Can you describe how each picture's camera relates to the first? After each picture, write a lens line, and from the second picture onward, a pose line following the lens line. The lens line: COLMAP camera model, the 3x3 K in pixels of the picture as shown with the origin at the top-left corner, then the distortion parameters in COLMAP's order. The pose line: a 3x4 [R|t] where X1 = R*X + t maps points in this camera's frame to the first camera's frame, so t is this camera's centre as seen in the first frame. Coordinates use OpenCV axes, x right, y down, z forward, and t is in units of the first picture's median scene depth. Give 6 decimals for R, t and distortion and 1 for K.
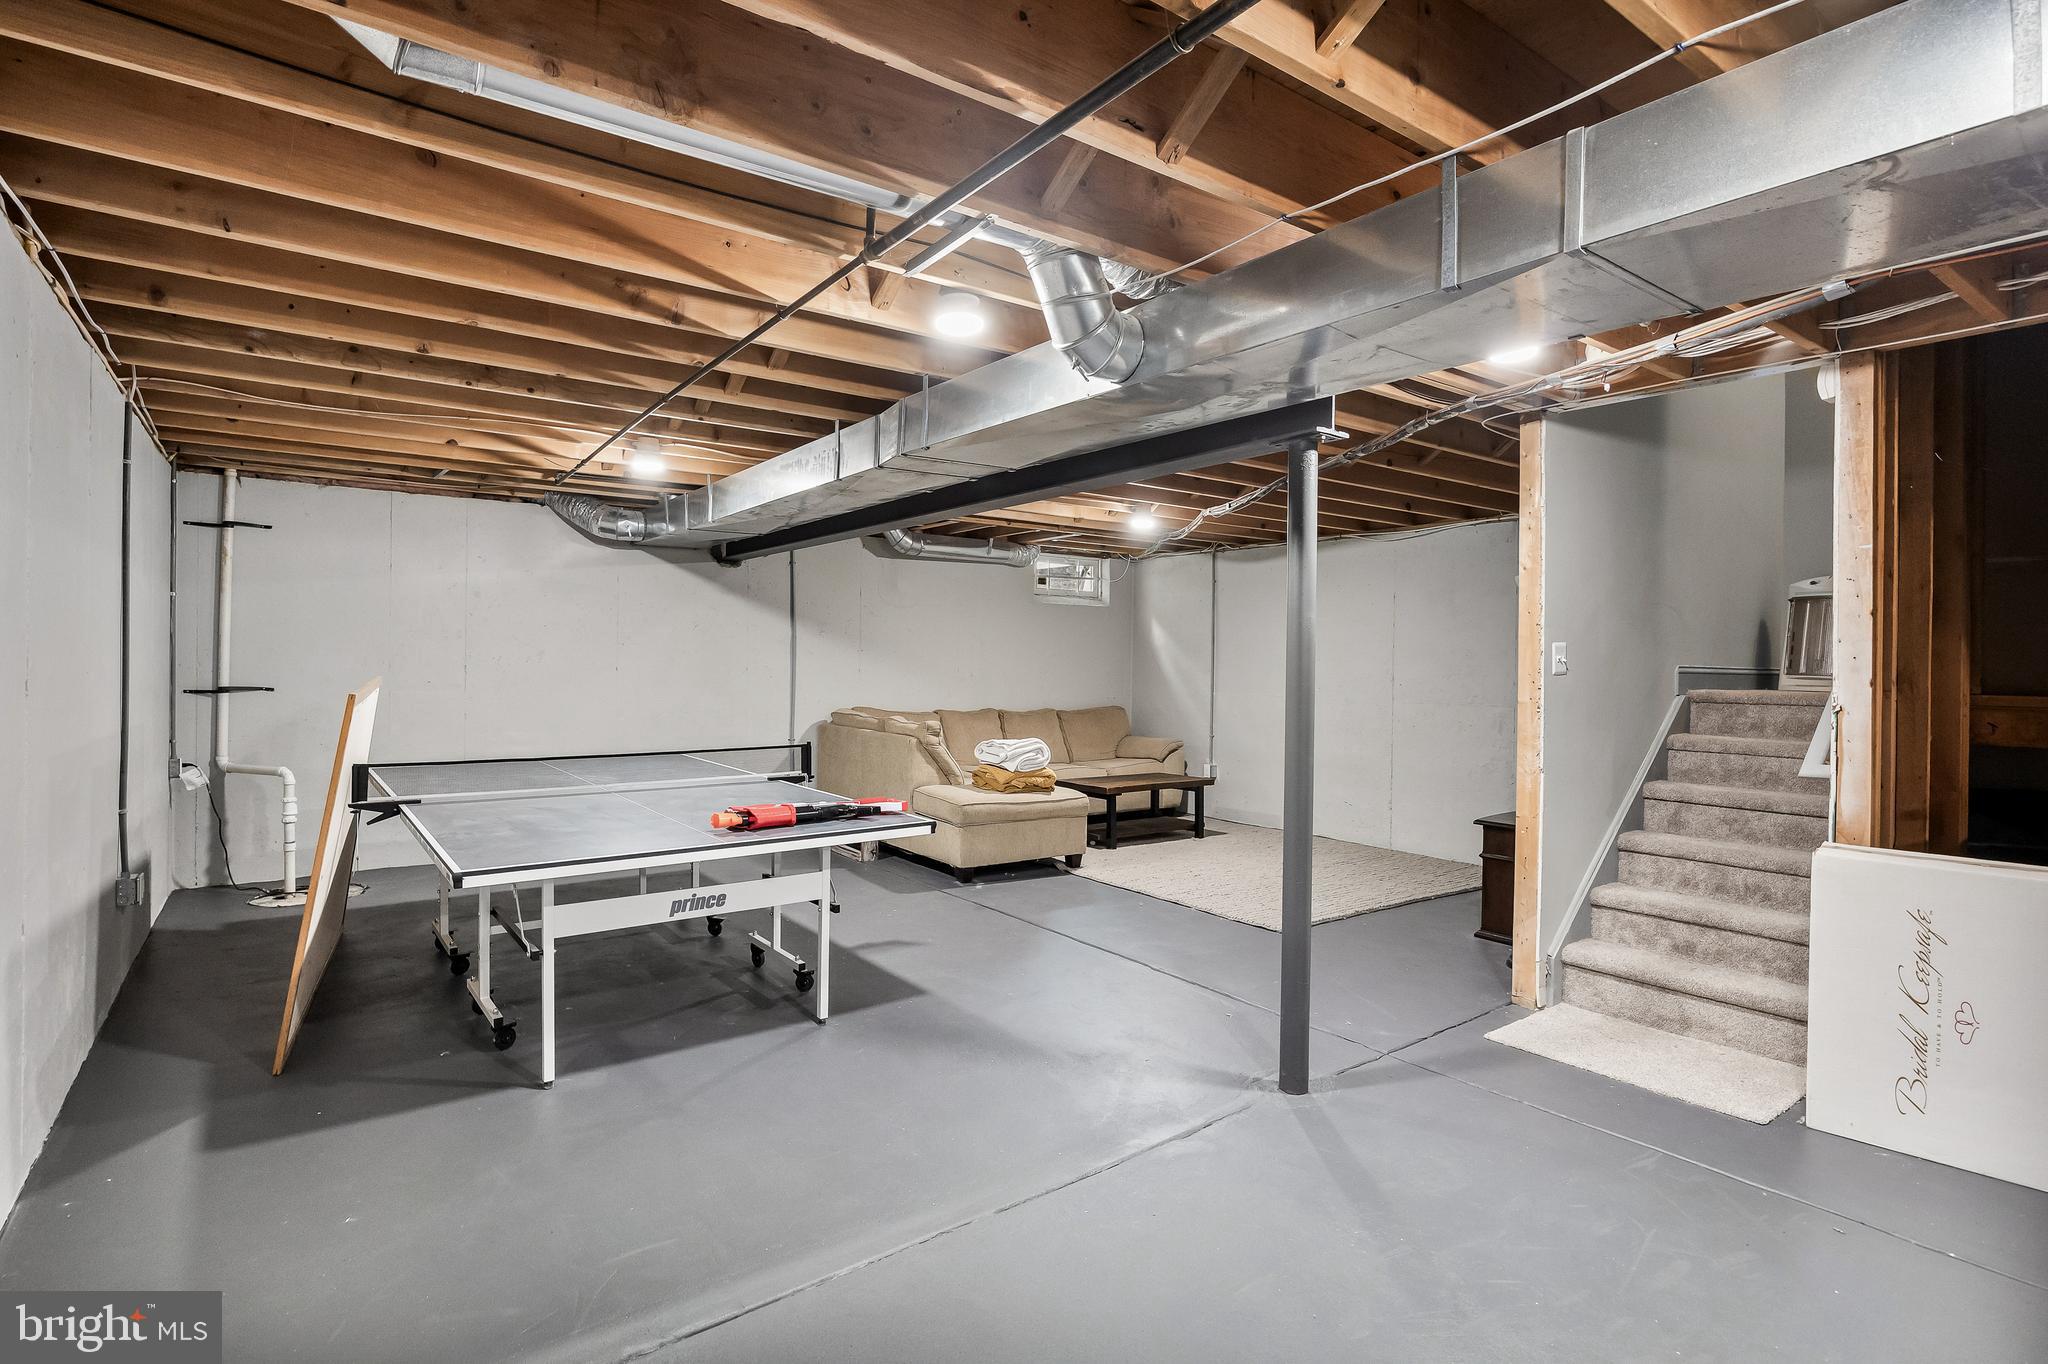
lens RADIAL K [[995.6, 0, 1055.0], [0, 995.6, 677.4], [0, 0, 1]] dist [-0.002401, 0.000230]
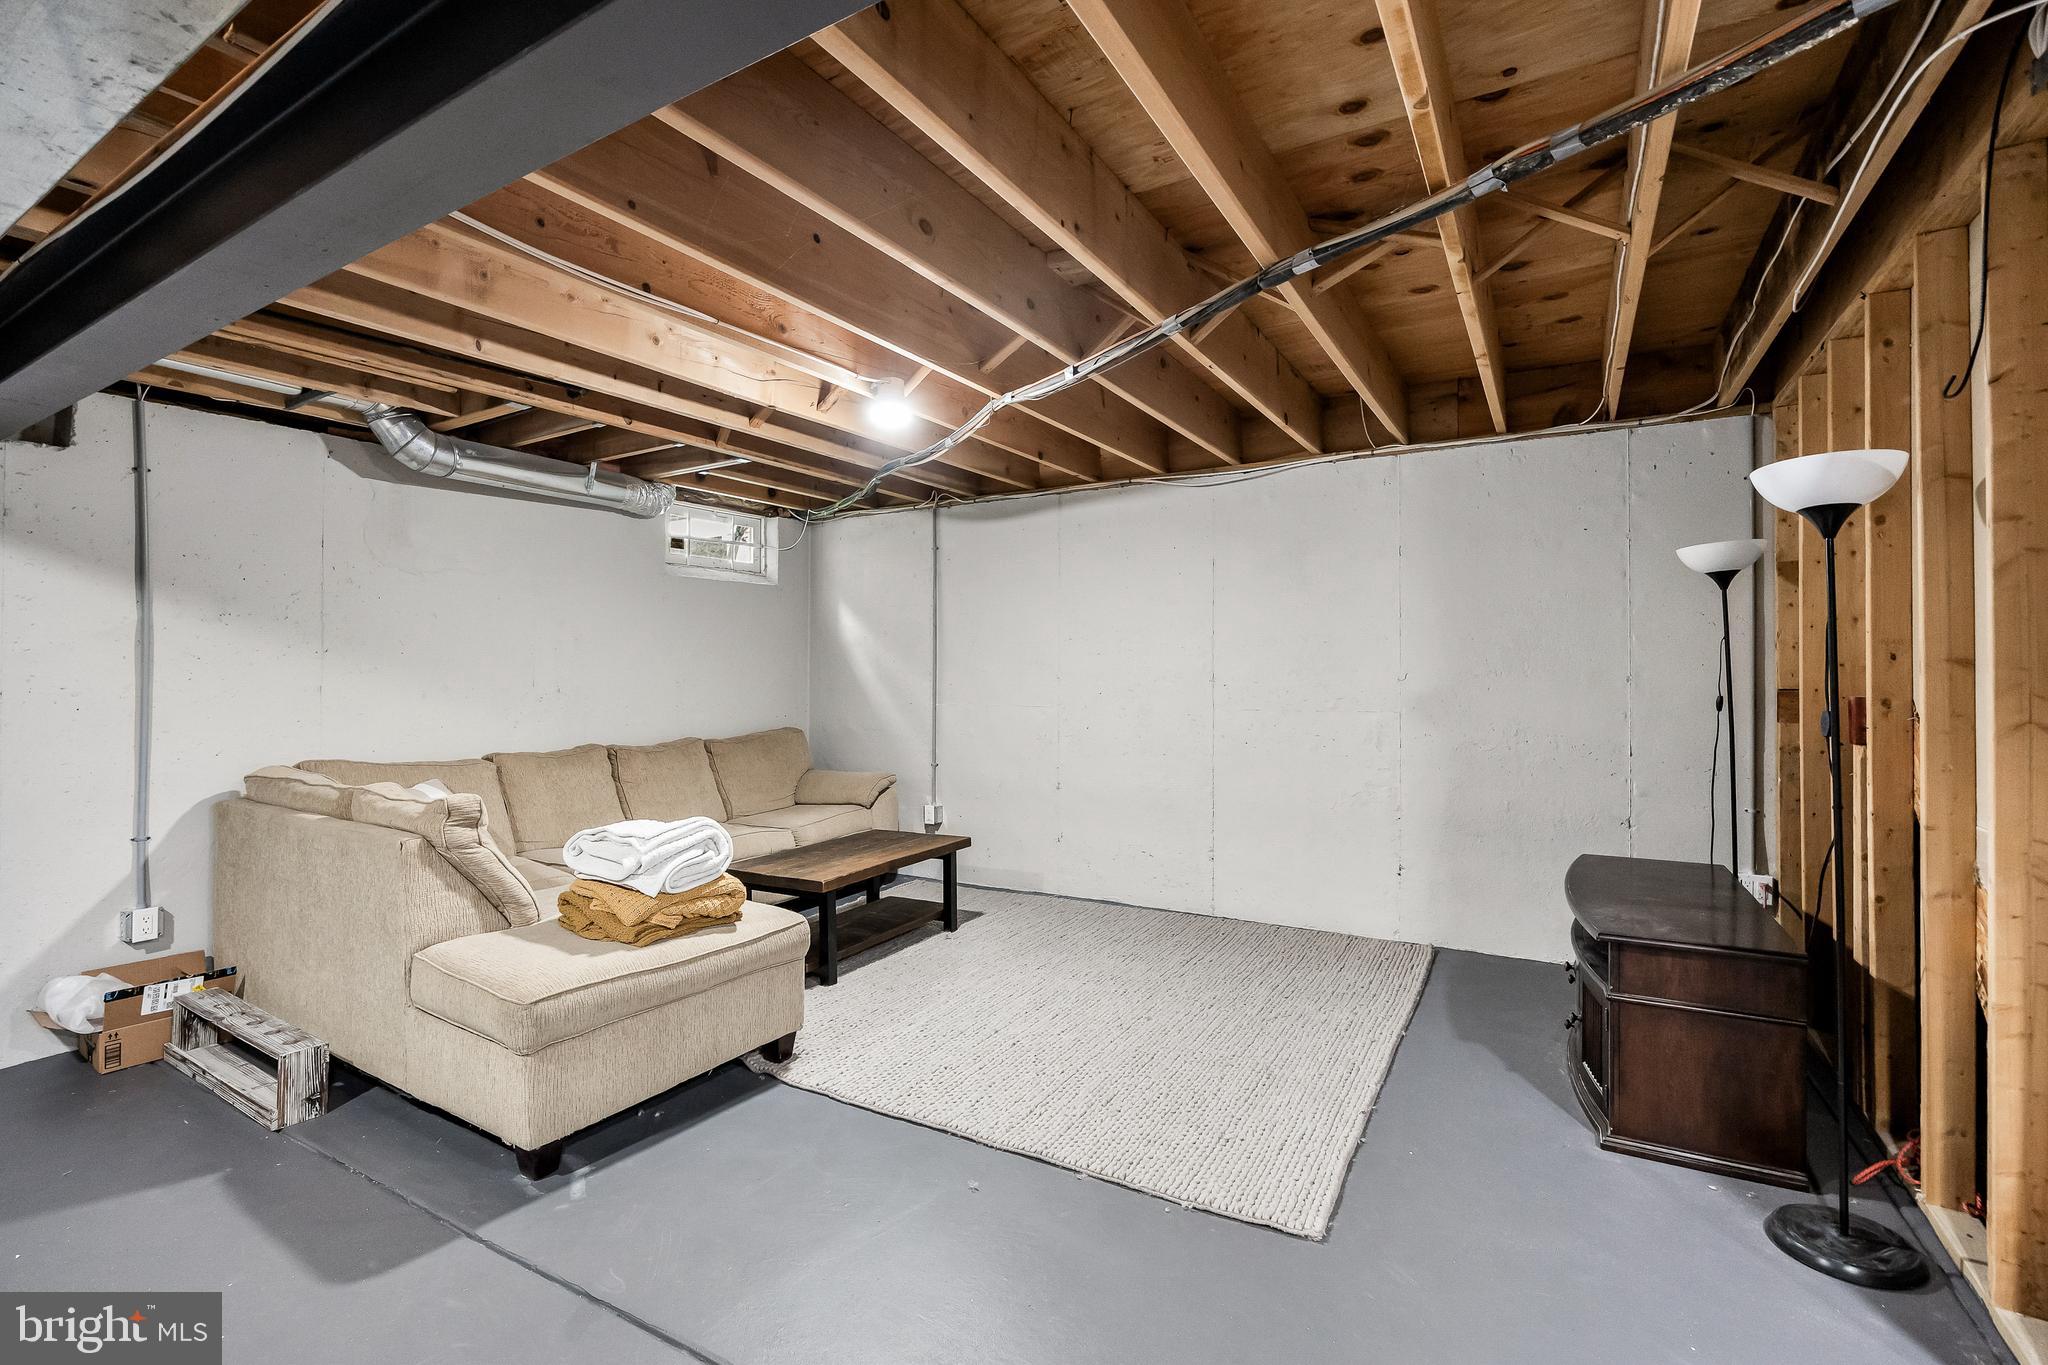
lens RADIAL K [[903.2, 0, 1024.8], [0, 903.2, 637.4], [0, 0, 1]] dist [-0.010566, -0.000046]
pose [[0.924508, -0.010088, 0.381028, -0.034879], [0.028715, 0.998652, -0.043233, -0.003212], [-0.380079, 0.050911, 0.923552, 0.450619]]
